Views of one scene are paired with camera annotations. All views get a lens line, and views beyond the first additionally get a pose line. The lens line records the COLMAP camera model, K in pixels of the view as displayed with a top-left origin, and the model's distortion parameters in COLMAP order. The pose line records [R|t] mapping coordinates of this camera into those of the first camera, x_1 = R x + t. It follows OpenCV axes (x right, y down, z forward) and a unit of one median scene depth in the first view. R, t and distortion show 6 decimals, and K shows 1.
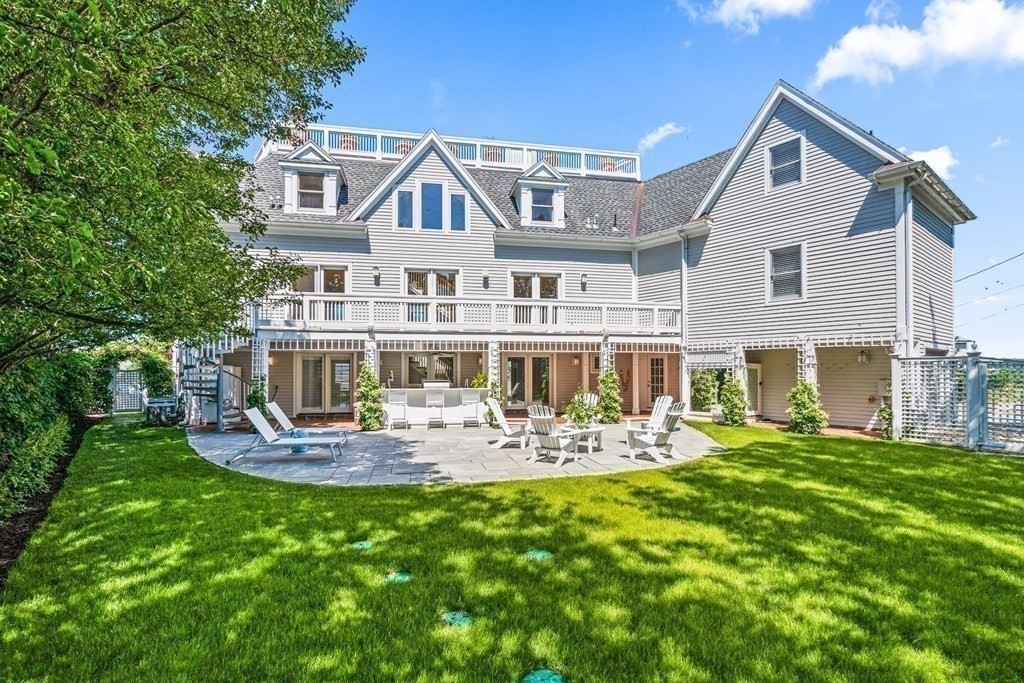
lens RADIAL K [[469.3, 0, 506.0], [0, 469.3, 371.7], [0, 0, 1]] dist [0.000824, 0.004178]
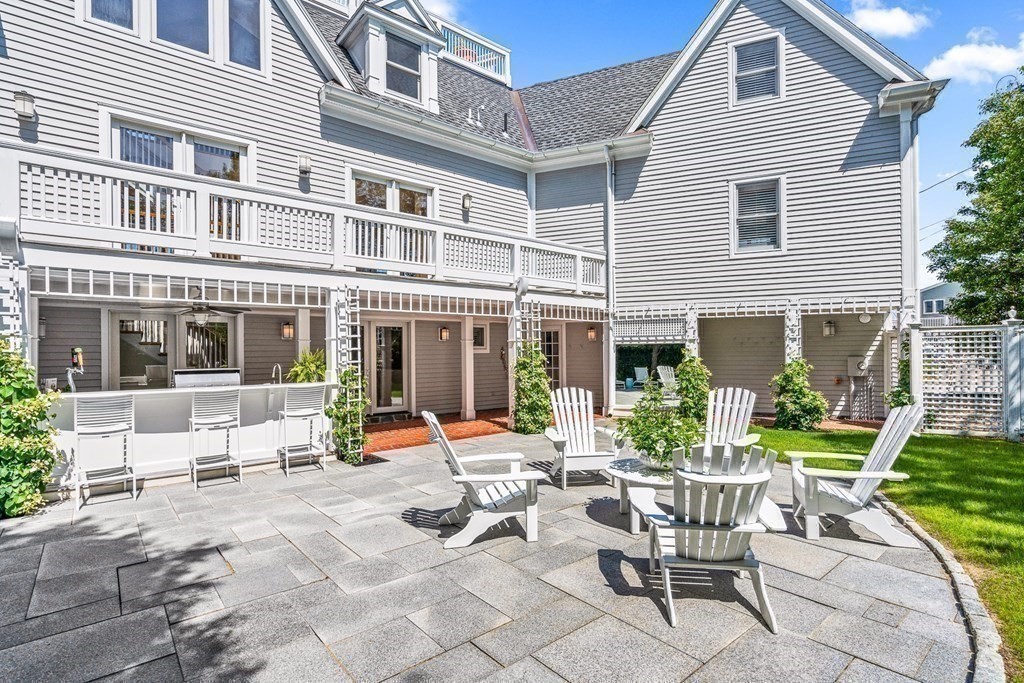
lens RADIAL K [[504.6, 0, 510.9], [0, 504.6, 352.3], [0, 0, 1]] dist [0.002554, 0.000750]
pose [[0.877395, -0.006034, 0.479730, -0.127191], [0.007735, 0.999969, -0.001568, 0.005895], [-0.479706, 0.005086, 0.877415, 0.442165]]
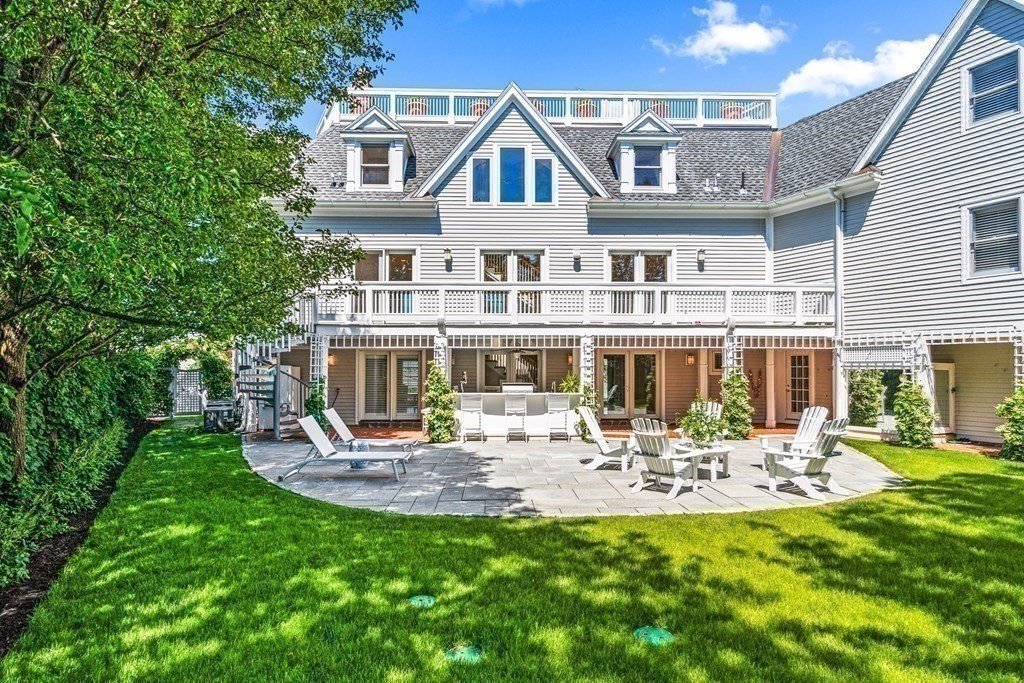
lens RADIAL K [[547.4, 0, 509.7], [0, 547.4, 366.8], [0, 0, 1]] dist [0.006390, 0.000300]
pose [[0.986909, 0.001312, -0.161272, -0.004984], [-0.001953, 0.999991, -0.003815, -0.006855], [0.161266, 0.004079, 0.986903, 0.038810]]
